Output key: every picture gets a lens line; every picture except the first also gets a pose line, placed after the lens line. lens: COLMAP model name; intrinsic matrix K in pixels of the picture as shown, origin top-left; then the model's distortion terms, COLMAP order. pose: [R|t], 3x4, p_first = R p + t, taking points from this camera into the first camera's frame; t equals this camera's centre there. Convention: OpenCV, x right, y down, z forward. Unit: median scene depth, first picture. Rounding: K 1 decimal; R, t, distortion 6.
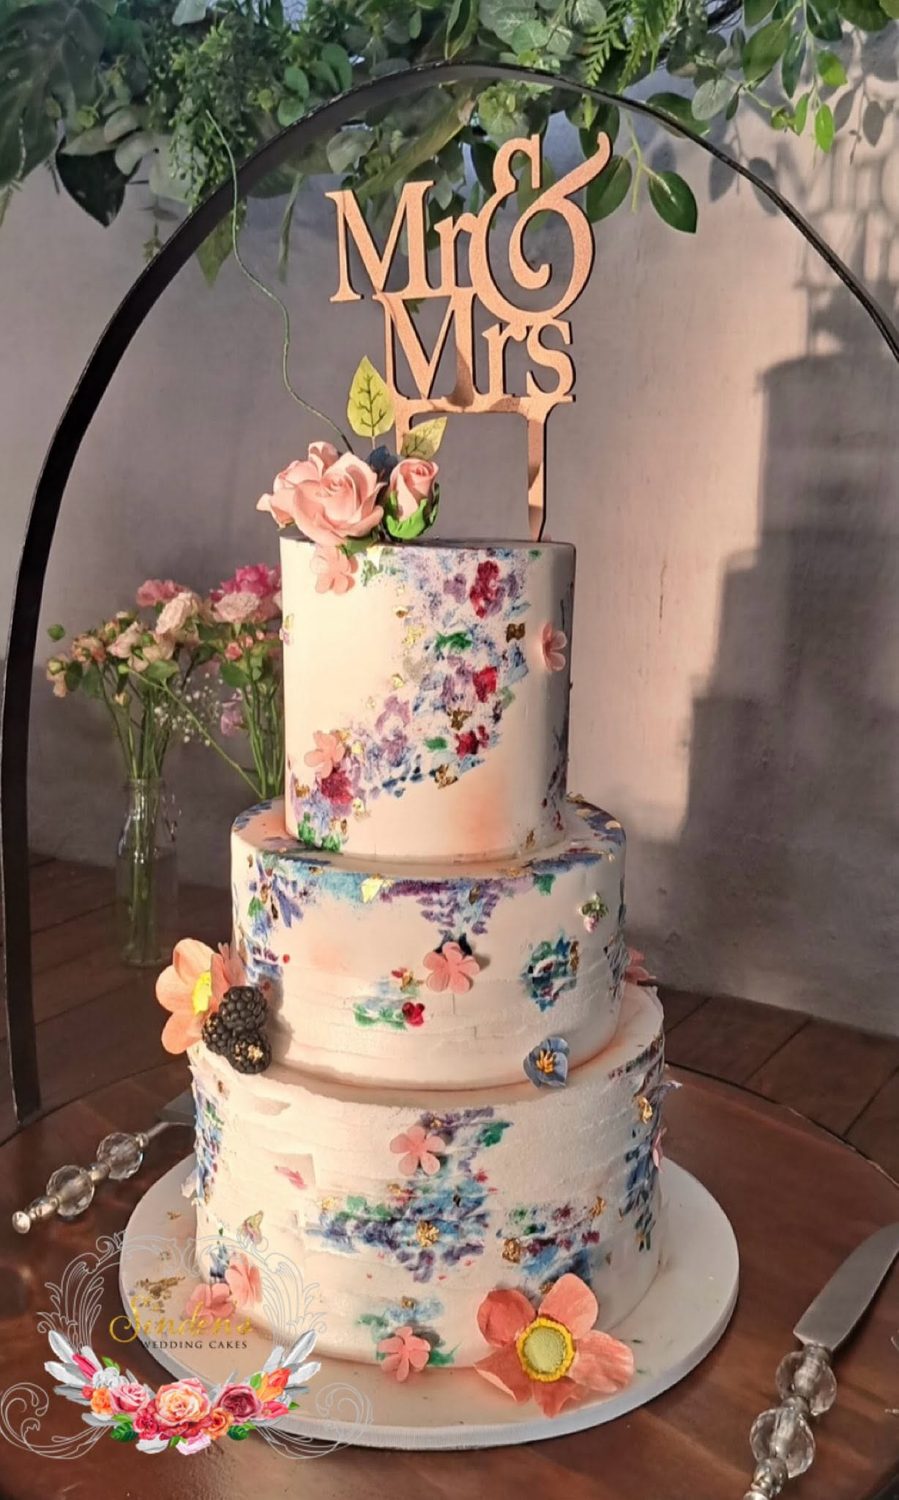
lens RADIAL K [[1632.4, 0, 449.5], [0, 1632.4, 750.0], [0, 0, 1]] dist [0.042310, -0.021929]
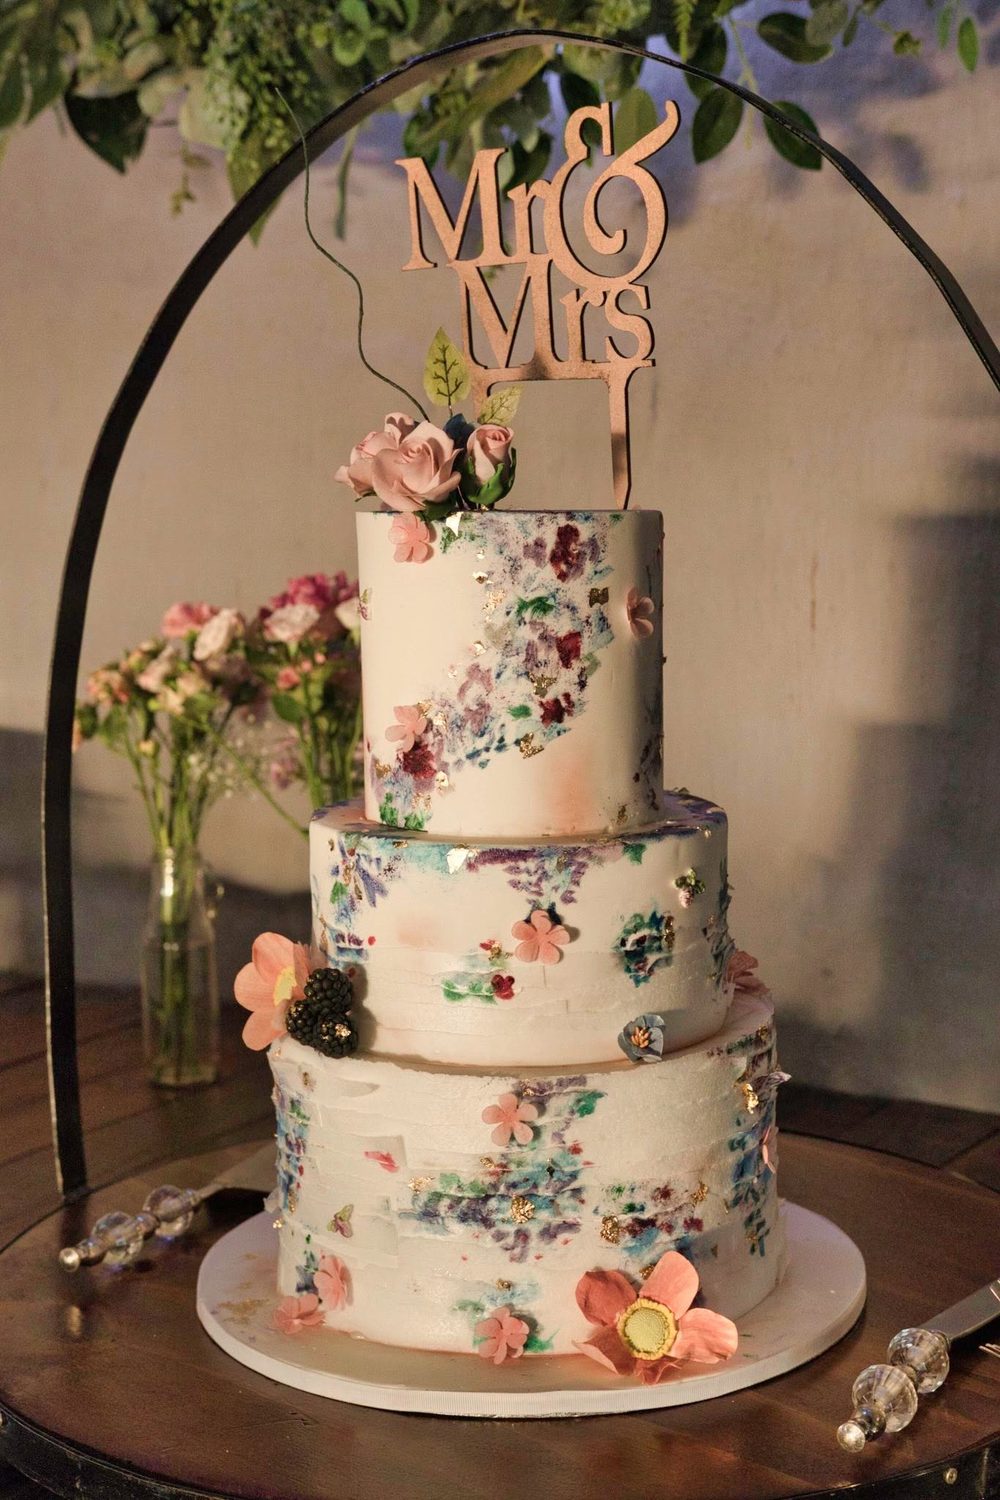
lens RADIAL K [[2532.9, 0, 500.0], [0, 2532.9, 750.0], [0, 0, 1]] dist [-0.227694, 2.811104]
pose [[0.999204, -0.024709, -0.031307, 0.026436], [0.022640, 0.997642, -0.064788, 0.116082], [0.032834, 0.064028, 0.997408, -0.508914]]
